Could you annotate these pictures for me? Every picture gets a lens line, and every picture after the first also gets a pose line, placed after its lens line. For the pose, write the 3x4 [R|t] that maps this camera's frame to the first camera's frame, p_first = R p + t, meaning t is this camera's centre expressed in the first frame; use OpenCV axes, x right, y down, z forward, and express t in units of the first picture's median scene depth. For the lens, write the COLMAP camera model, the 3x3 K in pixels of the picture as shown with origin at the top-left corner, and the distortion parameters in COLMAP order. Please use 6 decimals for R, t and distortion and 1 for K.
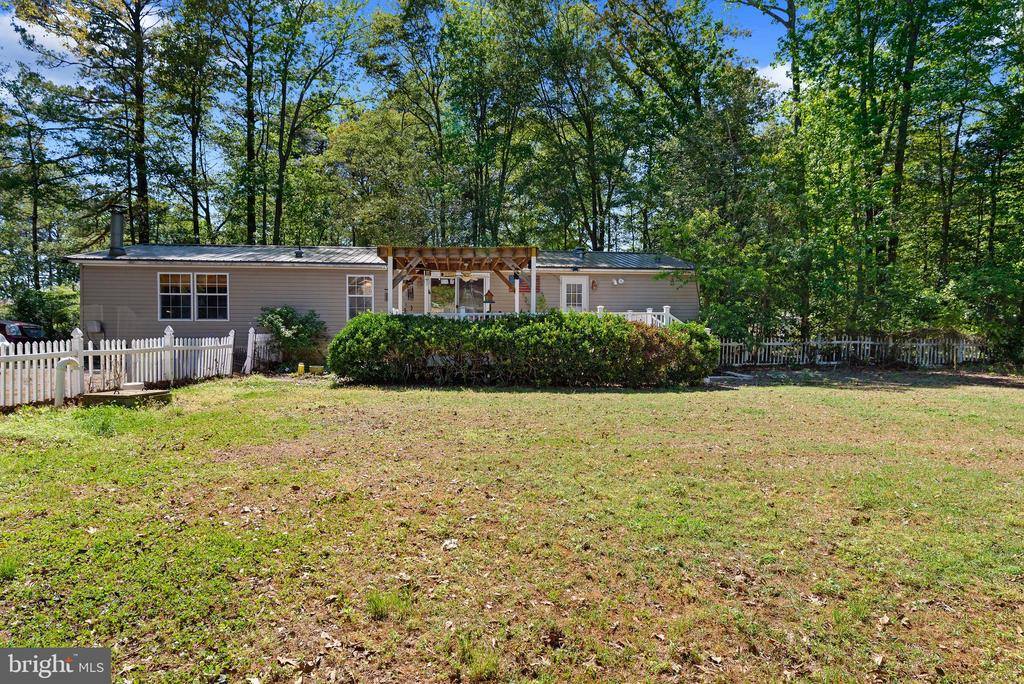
lens RADIAL K [[585.3, 0, 513.6], [0, 585.3, 341.7], [0, 0, 1]] dist [-0.004679, 0.000253]
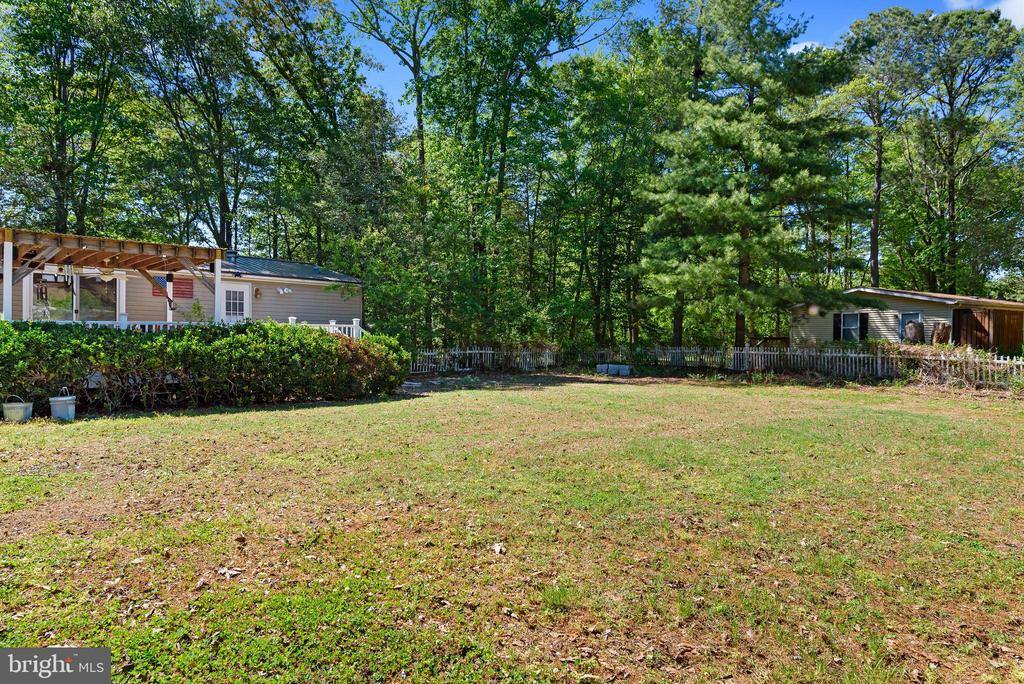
lens RADIAL K [[585.3, 0, 512.2], [0, 585.3, 340.5], [0, 0, 1]] dist [-0.004679, 0.000253]
pose [[0.772219, 0.002072, 0.635353, -0.148718], [0.009818, 0.999836, -0.015194, -0.003787], [-0.635281, 0.017971, 0.772072, 0.028130]]
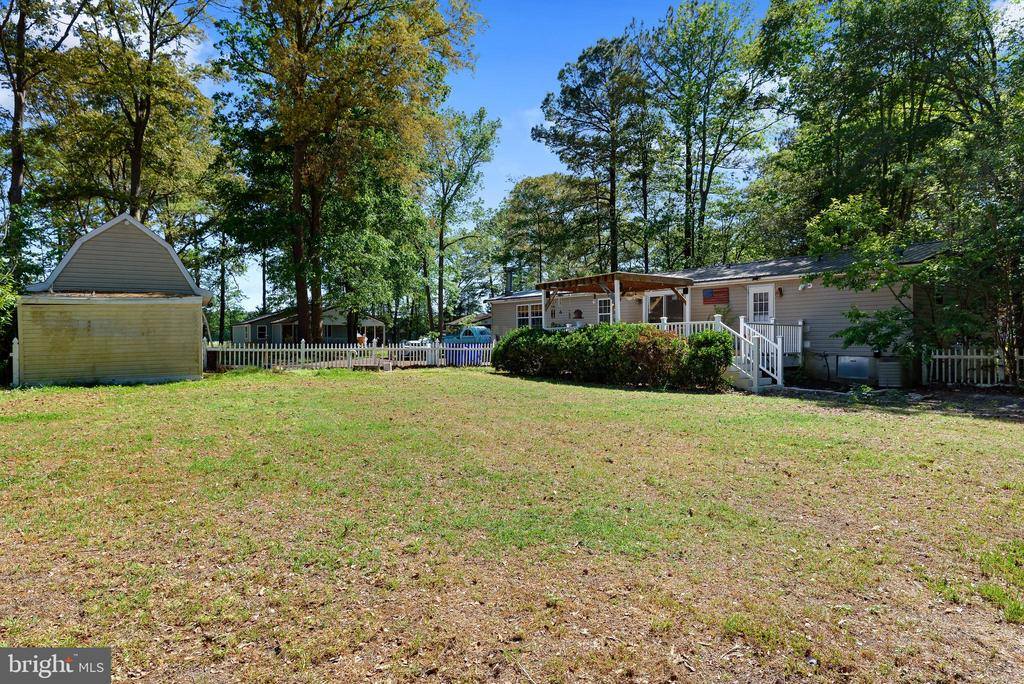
lens RADIAL K [[585.3, 0, 512.3], [0, 585.3, 340.4], [0, 0, 1]] dist [-0.004679, 0.000253]
pose [[0.474472, 0.001613, -0.880269, 0.824292], [-0.016676, 0.999835, -0.007157, -0.003237], [0.880113, 0.018075, 0.474420, 0.164262]]
